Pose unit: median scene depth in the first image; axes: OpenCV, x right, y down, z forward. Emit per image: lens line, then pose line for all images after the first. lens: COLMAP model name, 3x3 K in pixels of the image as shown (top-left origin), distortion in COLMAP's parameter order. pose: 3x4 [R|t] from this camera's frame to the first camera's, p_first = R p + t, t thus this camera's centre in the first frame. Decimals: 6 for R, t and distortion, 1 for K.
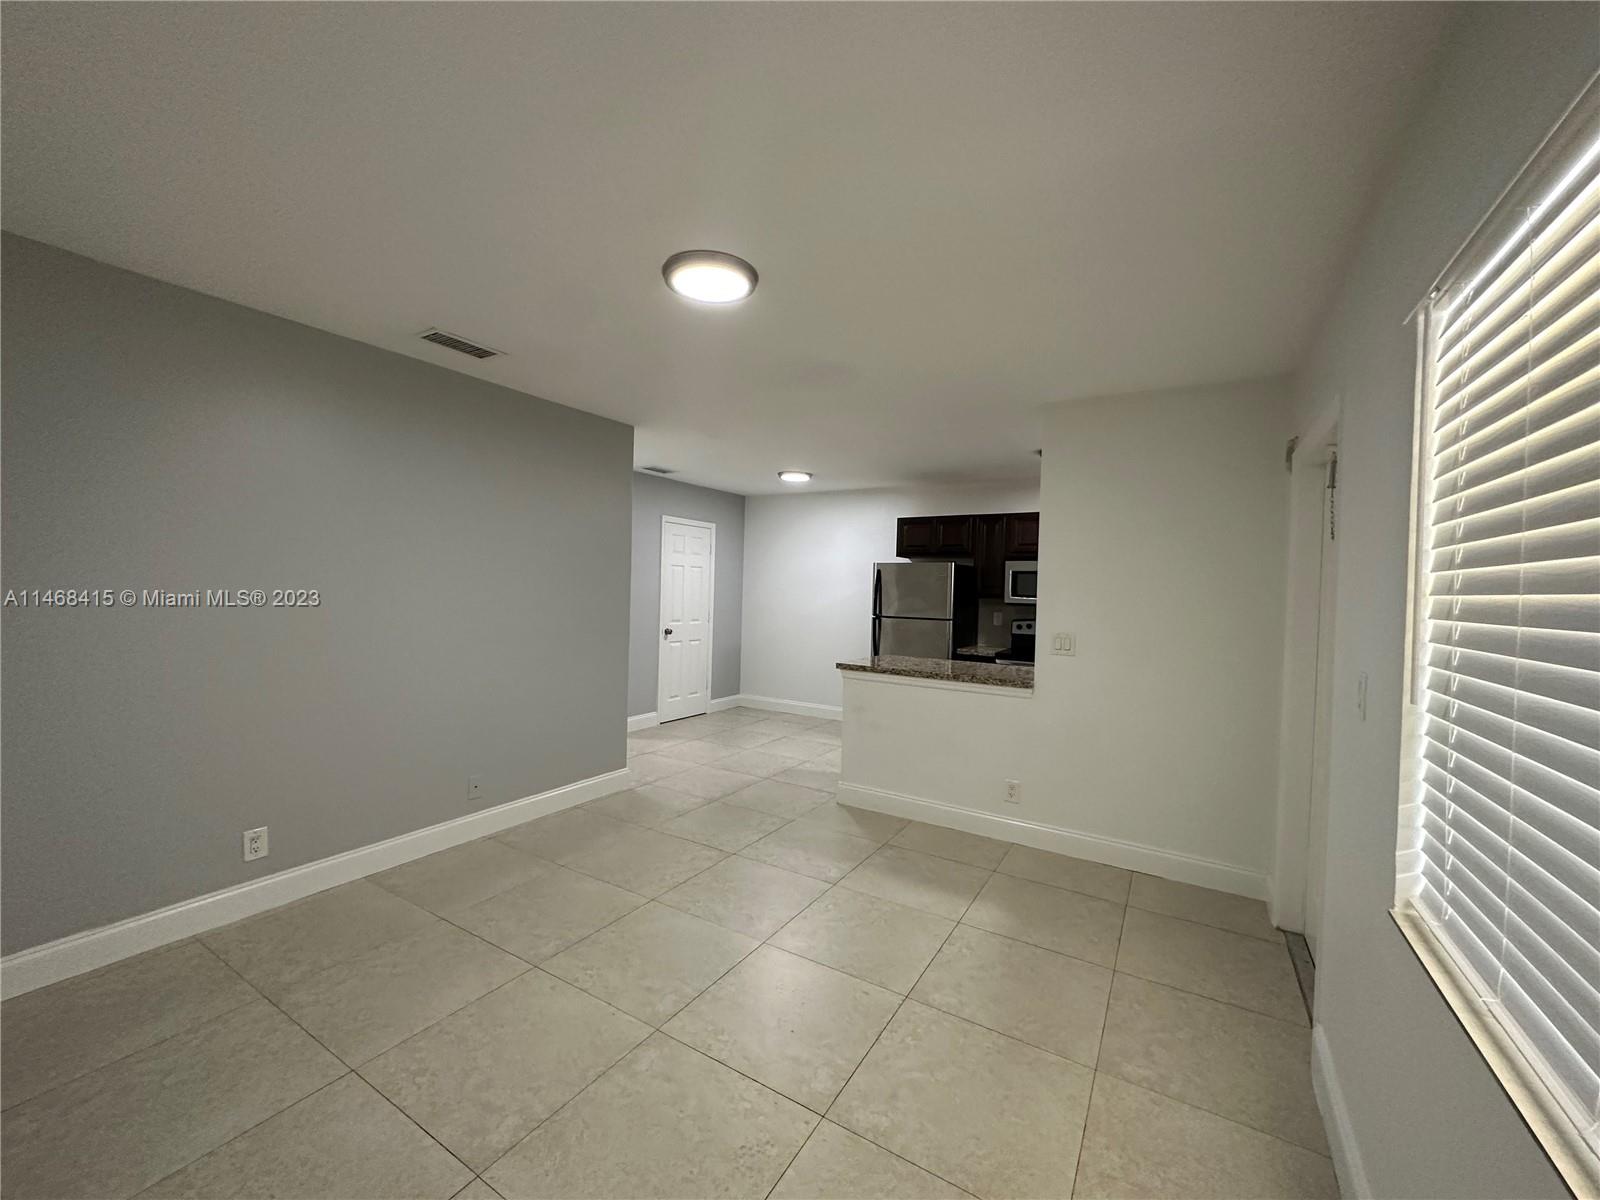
lens RADIAL K [[638.9, 0, 796.6], [0, 638.9, 595.6], [0, 0, 1]] dist [-0.004765, 0.001189]
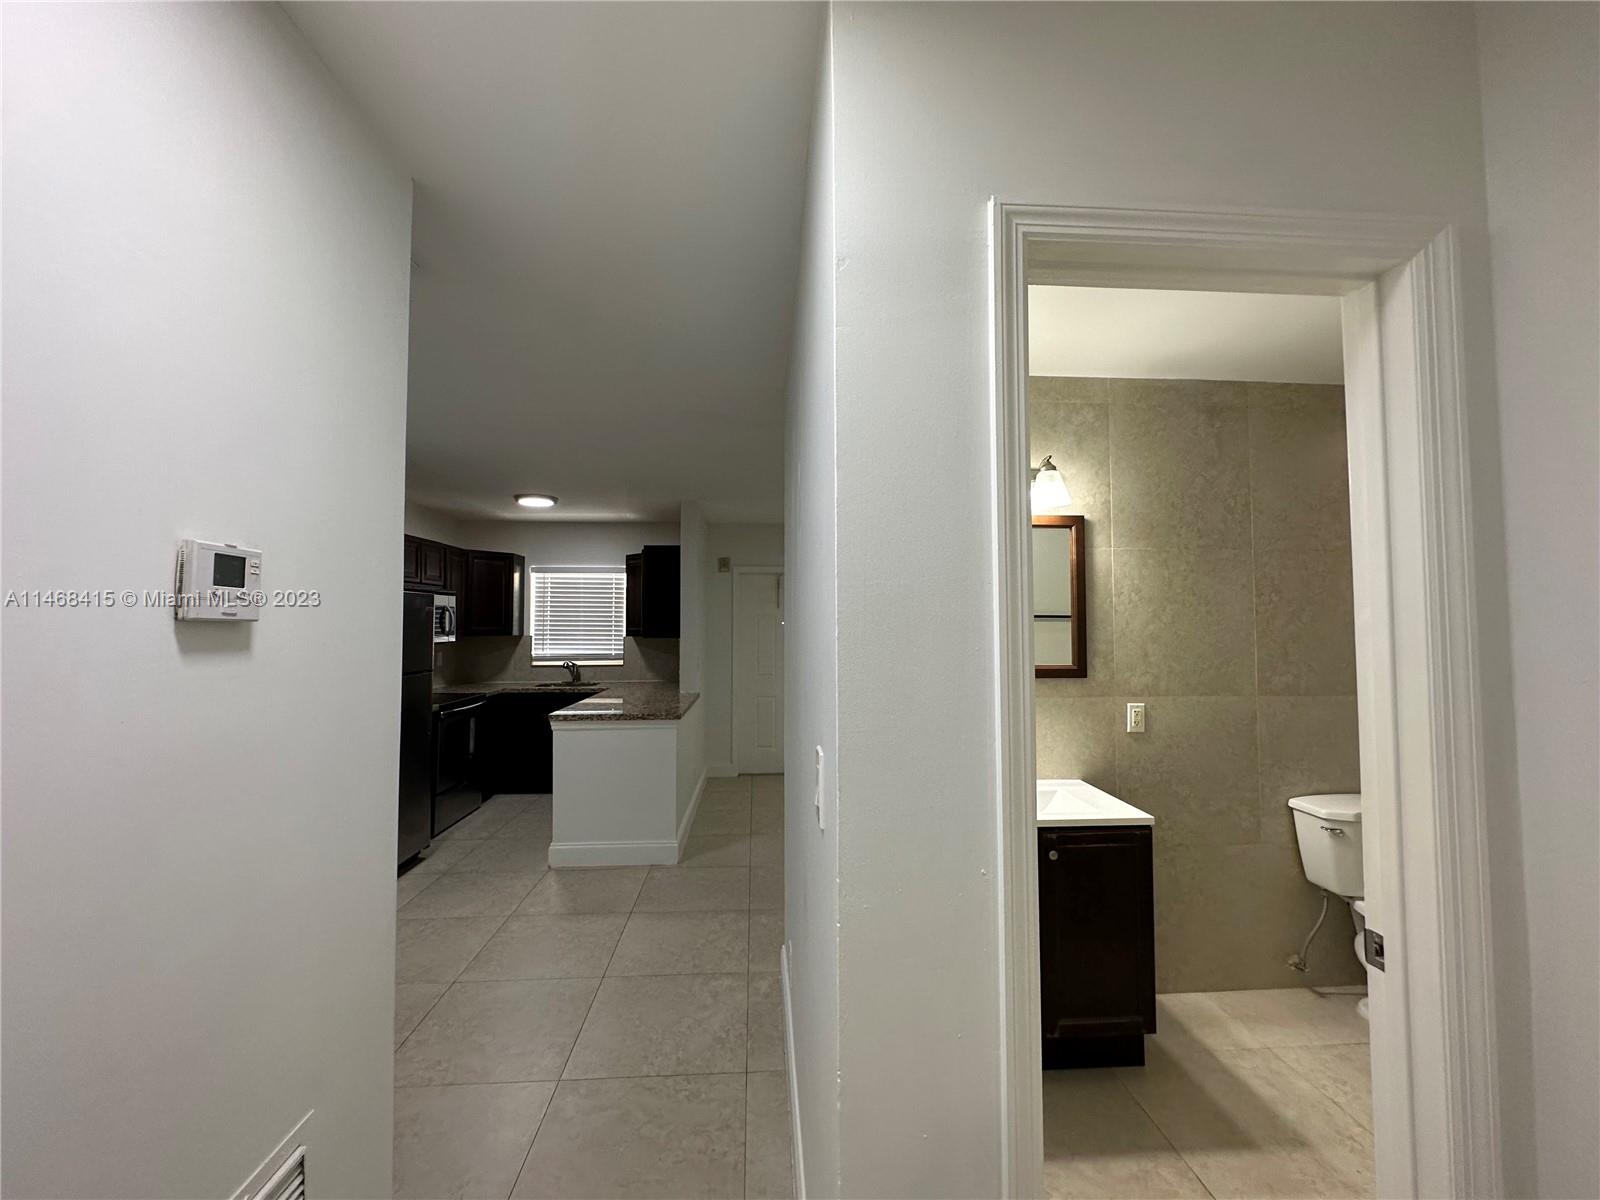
lens RADIAL K [[638.9, 0, 796.4], [0, 638.9, 595.8], [0, 0, 1]] dist [-0.004765, 0.001189]
pose [[-0.573201, 0.010571, 0.819346, -0.586691], [-0.005981, 0.999836, -0.017084, -0.037671], [-0.819393, -0.014694, -0.573044, 1.021603]]
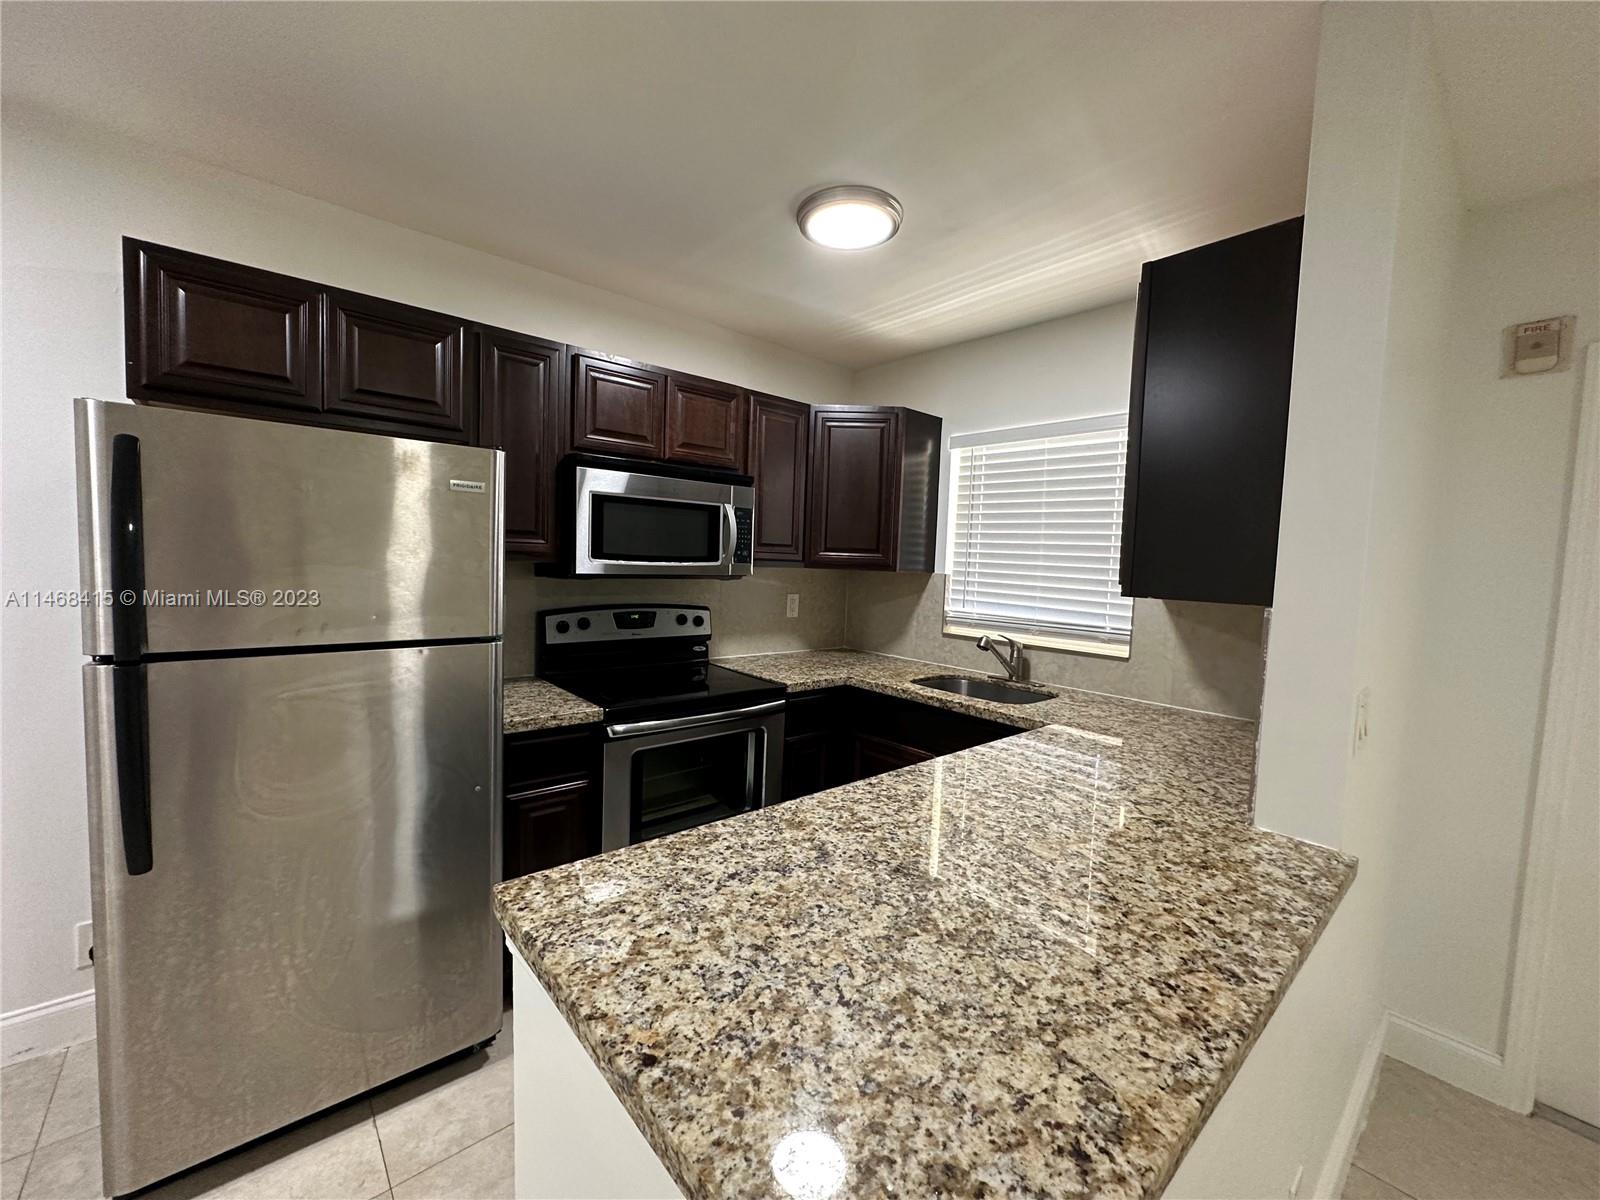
lens RADIAL K [[638.9, 0, 797.6], [0, 638.9, 599.2], [0, 0, 1]] dist [-0.004765, 0.001189]
pose [[0.298926, -0.079767, 0.950937, -0.008137], [-0.021392, 0.995690, 0.090246, -0.011603], [-0.954036, -0.047319, 0.295931, 0.729099]]
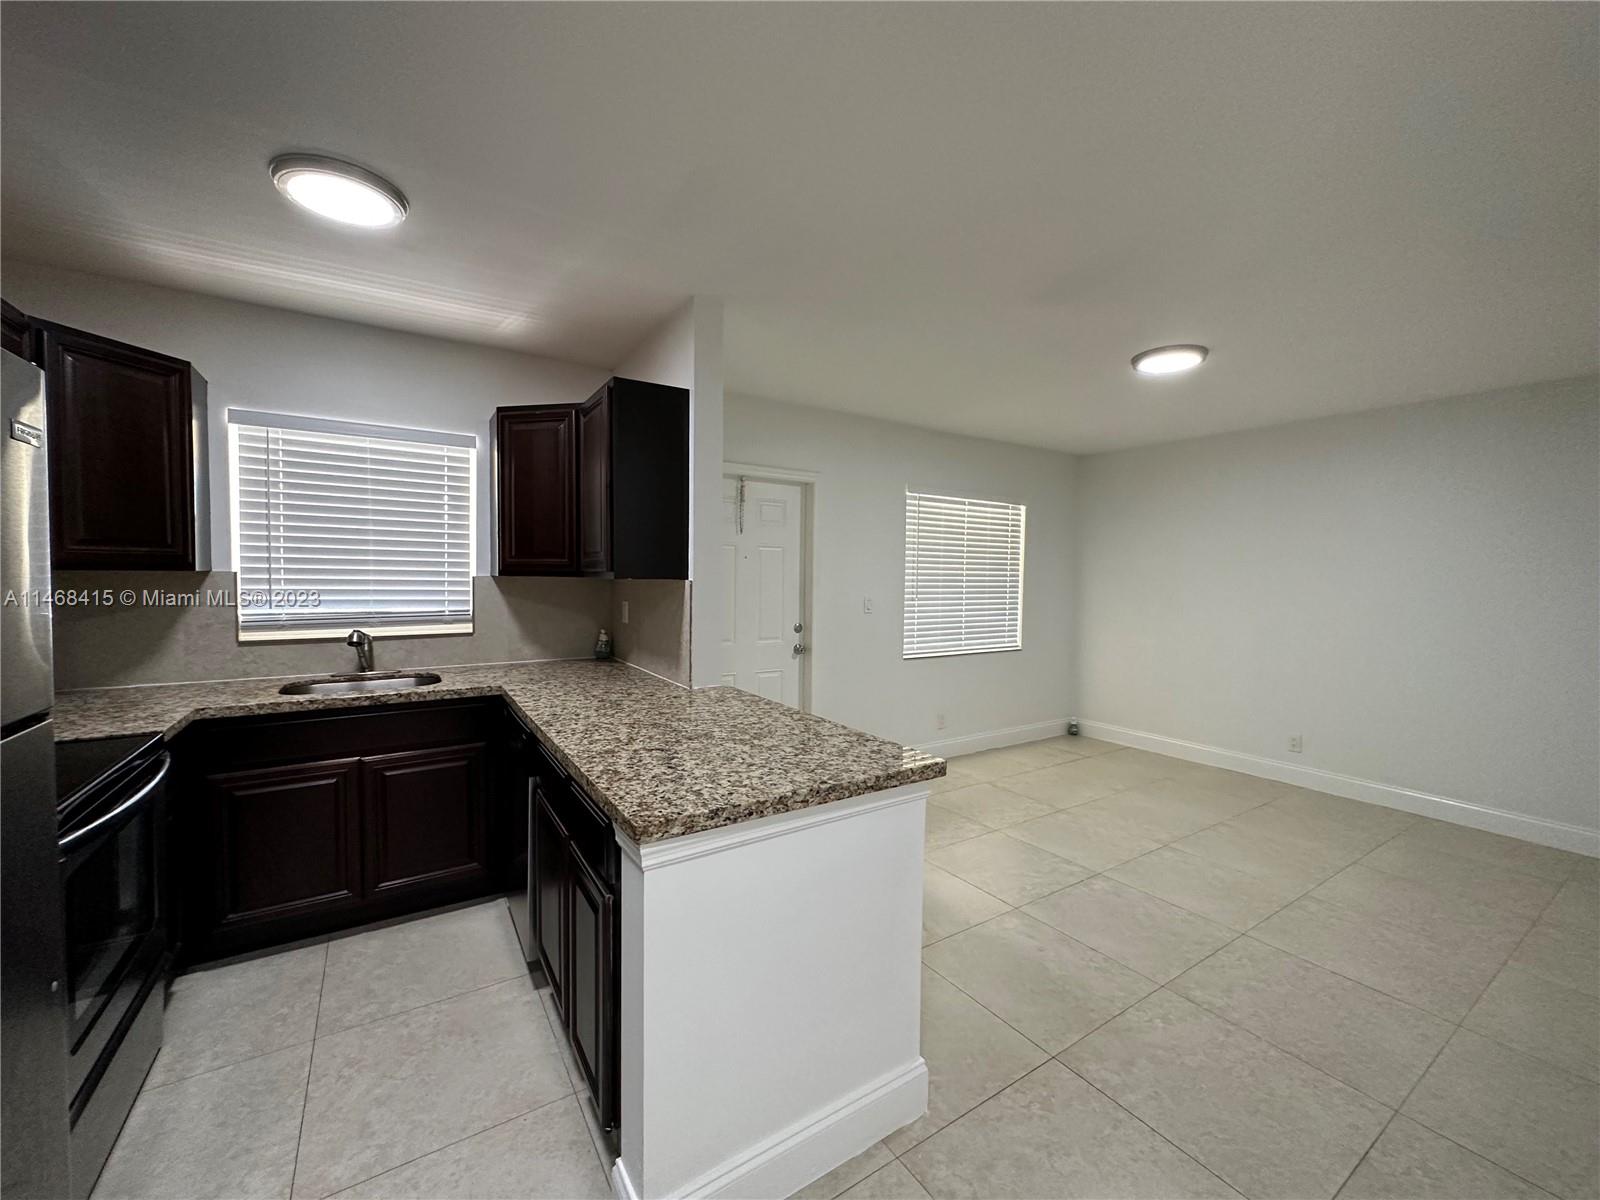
lens RADIAL K [[638.9, 0, 797.0], [0, 638.9, 596.9], [0, 0, 1]] dist [-0.004765, 0.001189]
pose [[-0.899673, -0.056319, 0.432916, -0.012899], [-0.033828, 0.997656, 0.059488, -0.009396], [-0.435252, 0.038875, -0.899469, 1.006737]]
